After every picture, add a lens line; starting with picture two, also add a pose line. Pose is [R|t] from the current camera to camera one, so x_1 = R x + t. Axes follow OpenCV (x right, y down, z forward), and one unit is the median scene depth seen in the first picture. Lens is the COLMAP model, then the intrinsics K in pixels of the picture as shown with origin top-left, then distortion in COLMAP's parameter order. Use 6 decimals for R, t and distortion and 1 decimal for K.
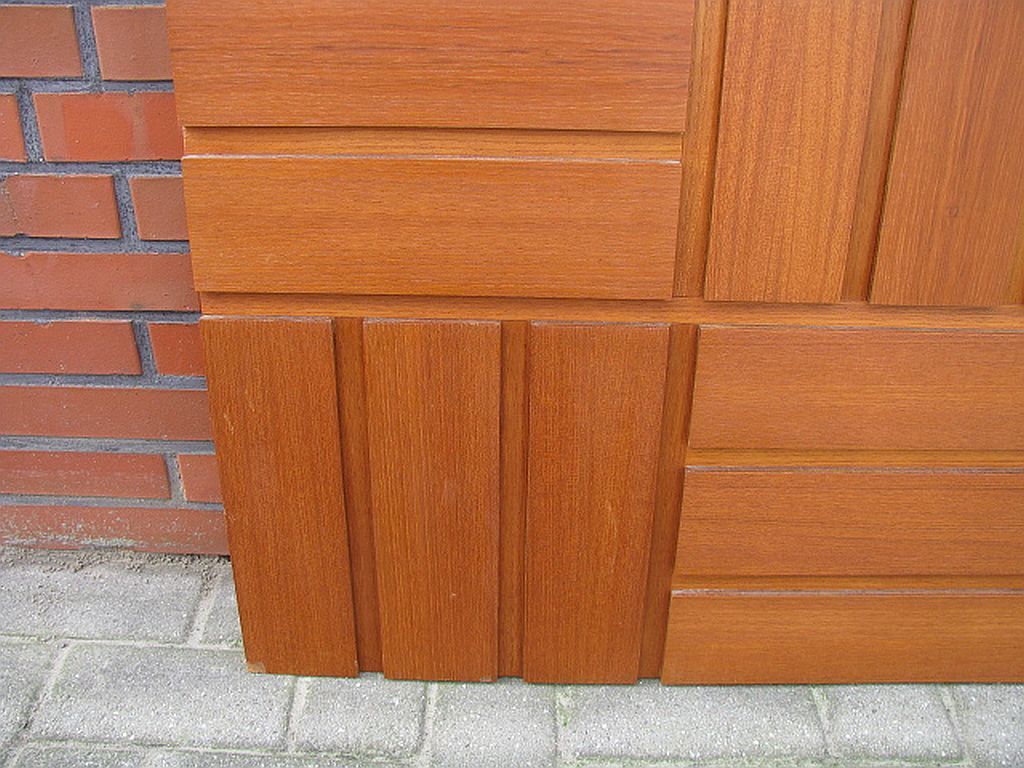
lens RADIAL K [[1082.6, 0, 496.3], [0, 1082.6, 365.1], [0, 0, 1]] dist [-0.232552, 0.273738]
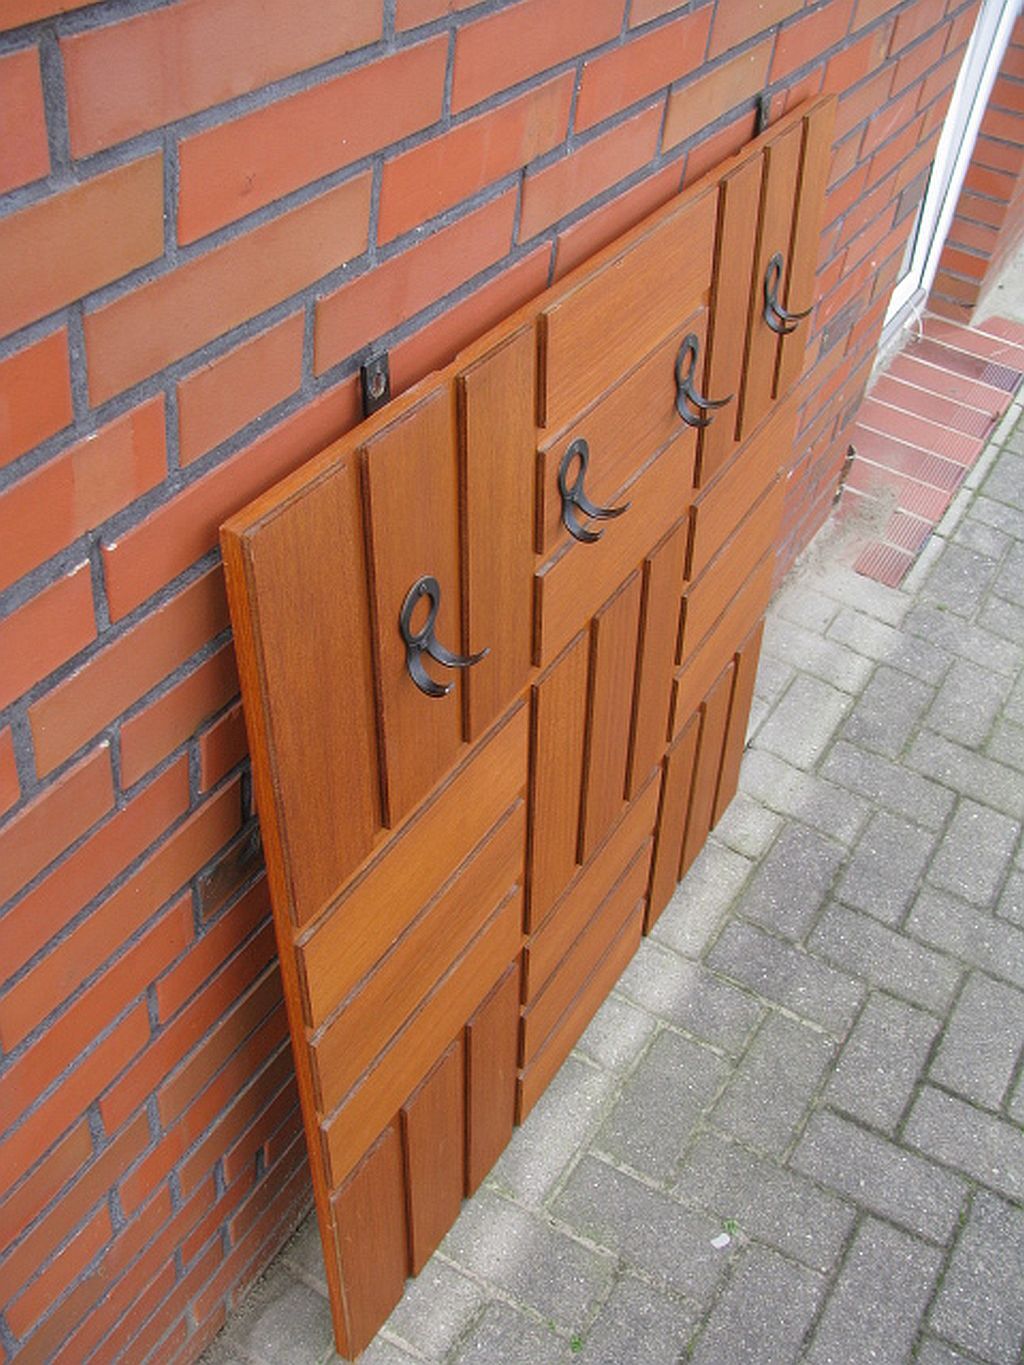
lens RADIAL K [[1443.1, 0, 483.2], [0, 1443.1, 705.5], [0, 0, 1]] dist [-0.232552, 0.273738]
pose [[0.488393, -0.561459, 0.668009, -0.977241], [0.387465, 0.825445, 0.410501, -1.150732], [-0.781884, 0.058344, 0.620687, -0.212522]]
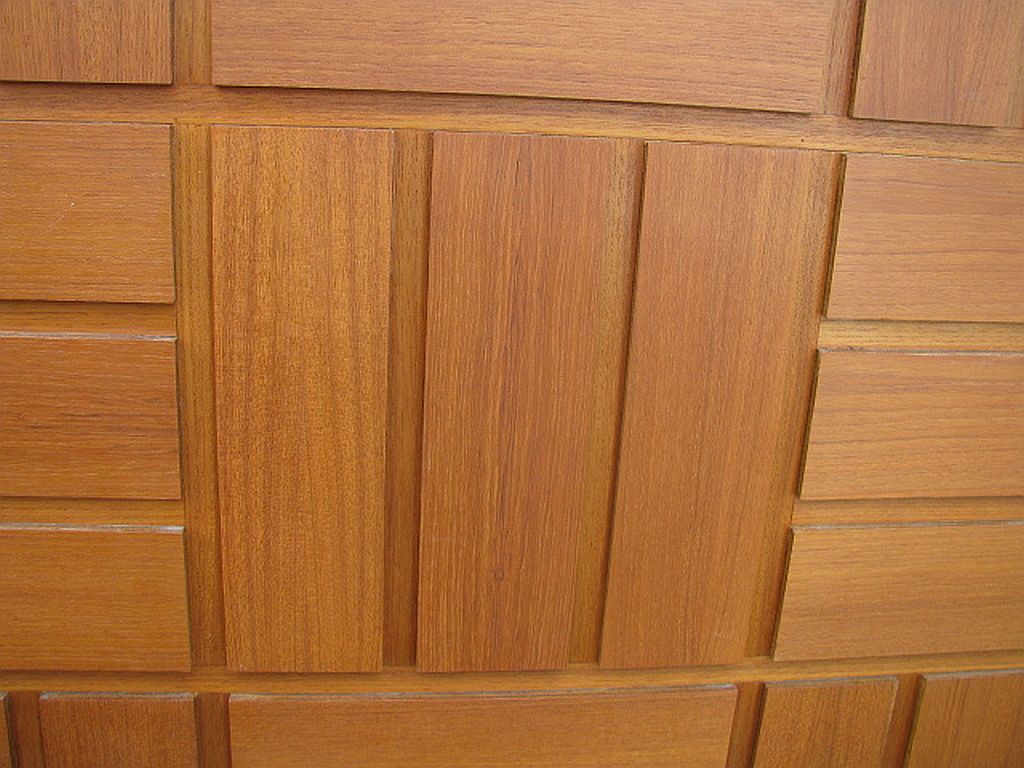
lens RADIAL K [[1082.6, 0, 496.3], [0, 1082.6, 365.1], [0, 0, 1]] dist [-0.232552, 0.273738]
pose [[0.990946, 0.003845, 0.134205, 0.290609], [0.016852, 0.988123, -0.152740, -0.171763], [-0.133199, 0.153619, 0.979111, 0.062752]]
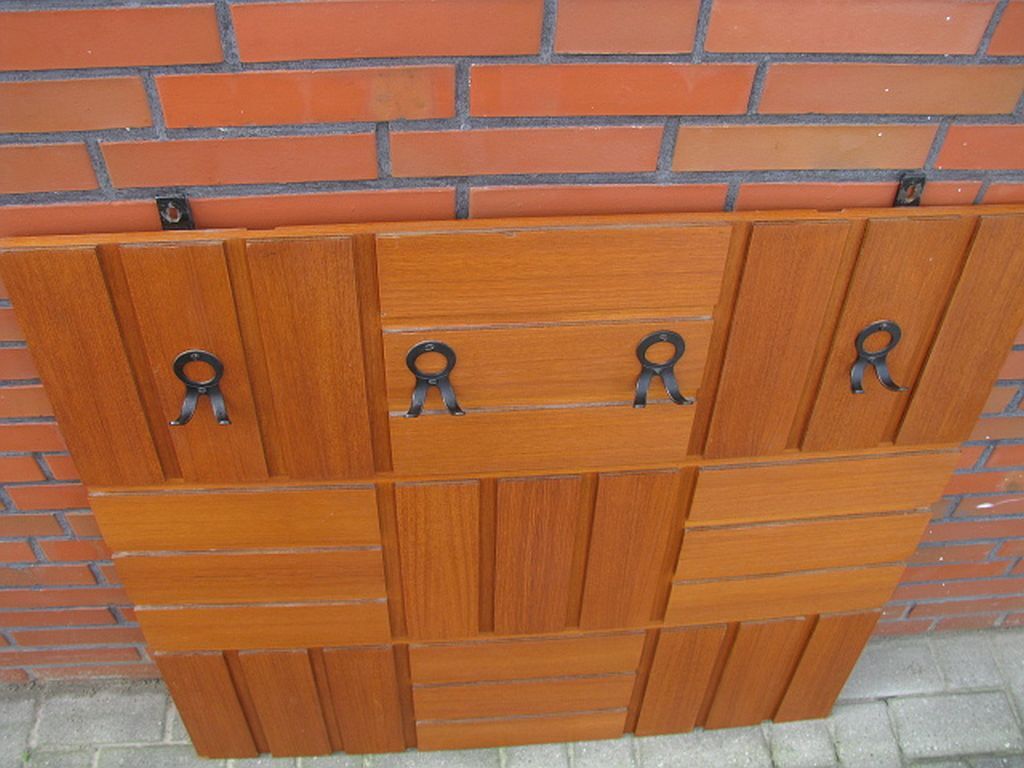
lens RADIAL K [[1082.6, 0, 496.3], [0, 1082.6, 365.1], [0, 0, 1]] dist [-0.232552, 0.273738]
pose [[0.995686, -0.059749, 0.070992, 0.240548], [0.034526, 0.948719, 0.314229, -1.126704], [-0.086126, -0.310422, 0.946689, -0.701356]]
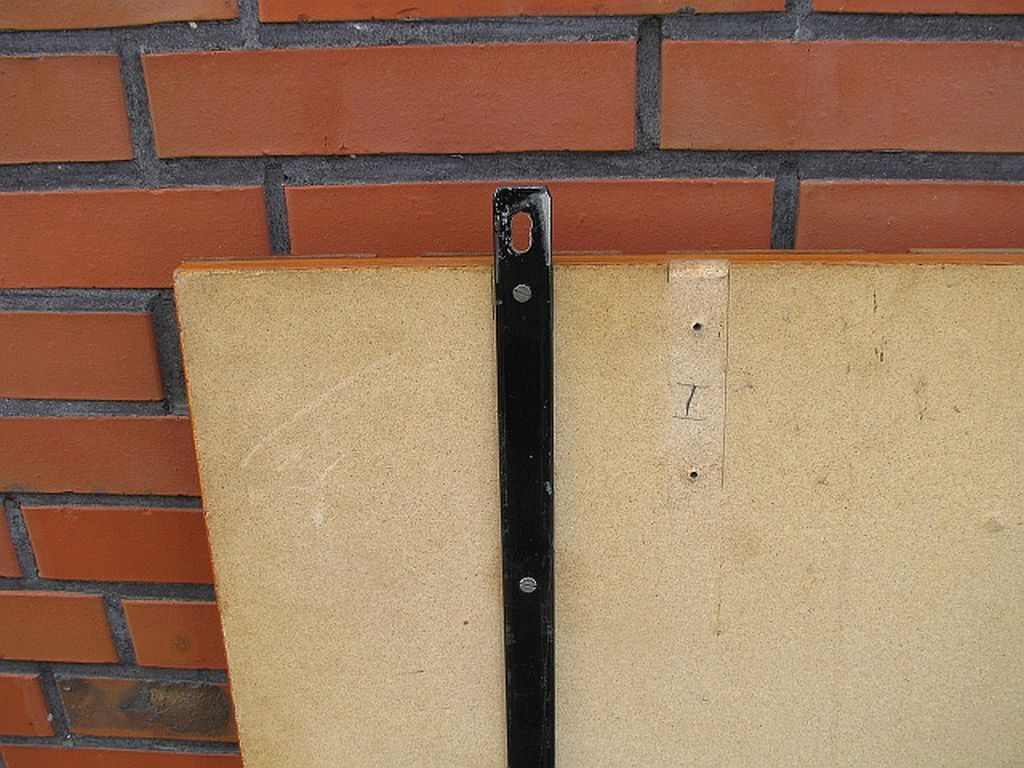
lens RADIAL K [[1082.6, 0, 496.3], [0, 1082.6, 365.1], [0, 0, 1]] dist [-0.232552, 0.273738]
pose [[0.998478, -0.016405, -0.052652, 0.149168], [0.009273, 0.991080, -0.132944, -0.711108], [0.054363, 0.132253, 0.989724, -0.074131]]
